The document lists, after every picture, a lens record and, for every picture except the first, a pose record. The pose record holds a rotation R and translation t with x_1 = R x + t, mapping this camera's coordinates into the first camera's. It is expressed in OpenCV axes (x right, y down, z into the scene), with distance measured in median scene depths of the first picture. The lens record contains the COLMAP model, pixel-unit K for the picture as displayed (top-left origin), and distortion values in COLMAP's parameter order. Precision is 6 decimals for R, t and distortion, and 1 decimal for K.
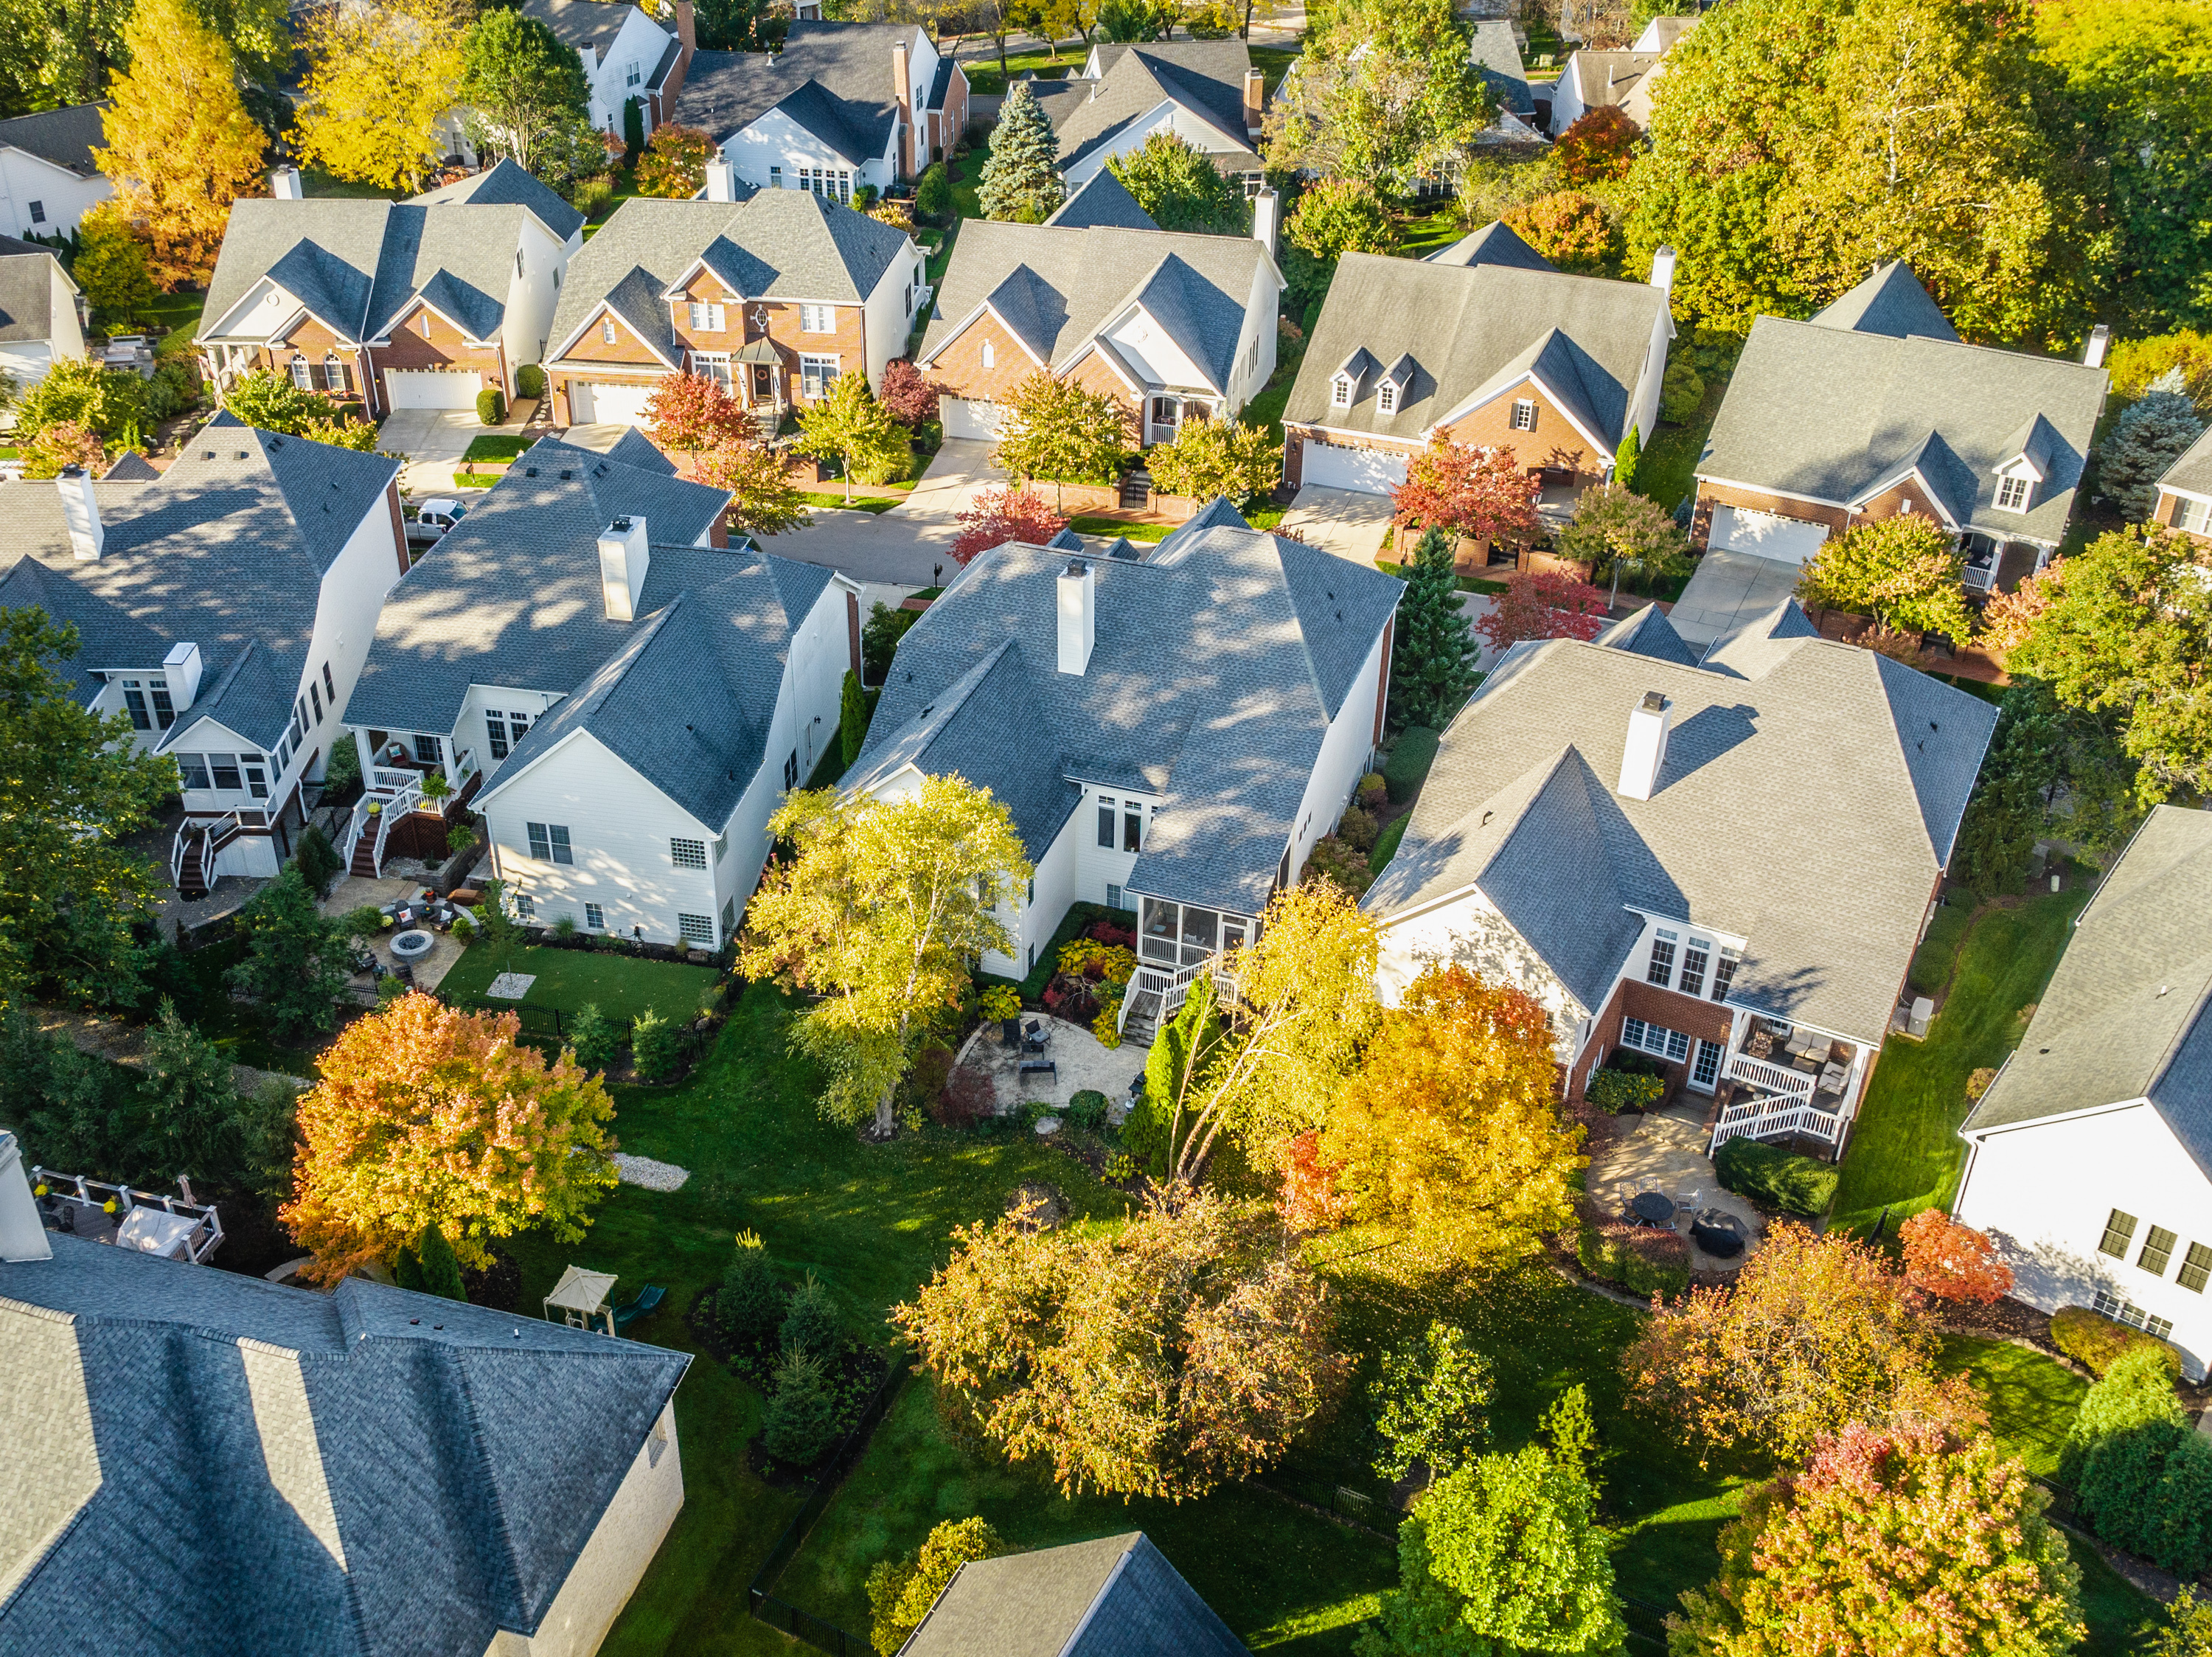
lens RADIAL K [[1983.2, 0, 1166.6], [0, 1983.2, 828.4], [0, 0, 1]] dist [-0.019609, -0.026107]
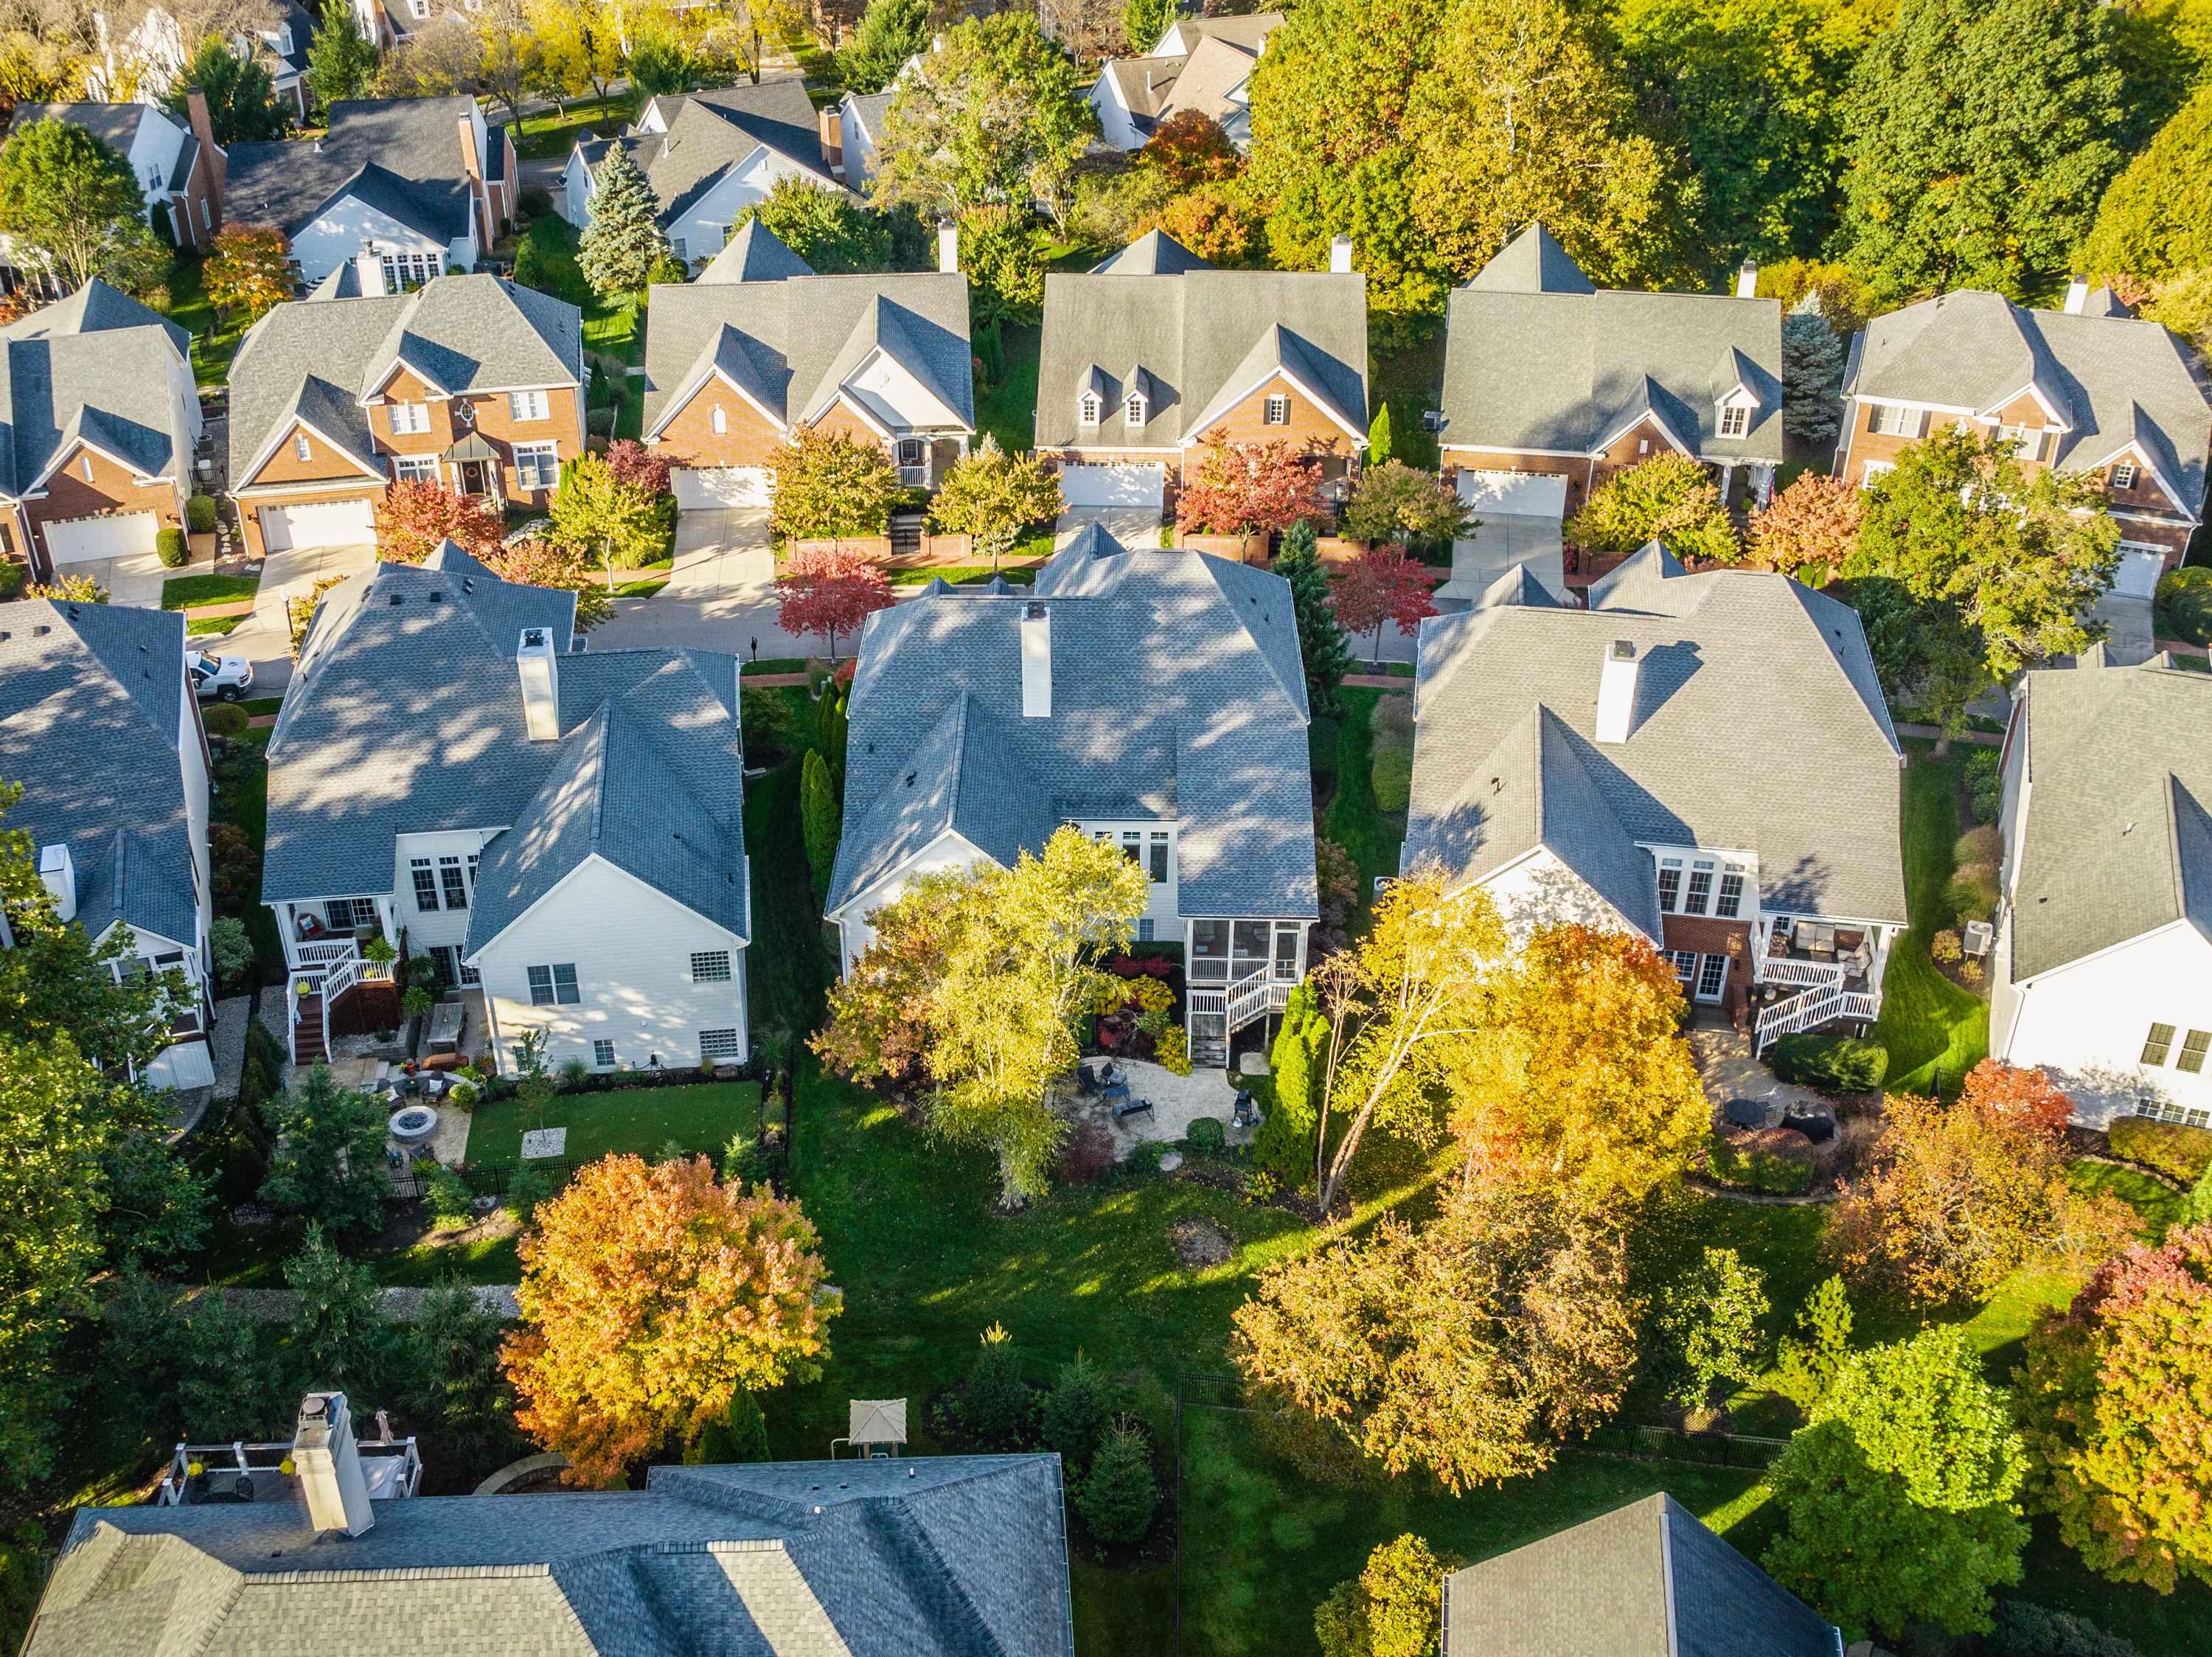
lens RADIAL K [[1983.2, 0, 1166.6], [0, 1983.2, 828.4], [0, 0, 1]] dist [-0.019609, -0.026107]
pose [[0.955913, -0.176047, 0.235027, -0.167589], [0.178542, 0.983873, 0.010795, -0.016305], [-0.233138, 0.031643, 0.971929, 0.016964]]
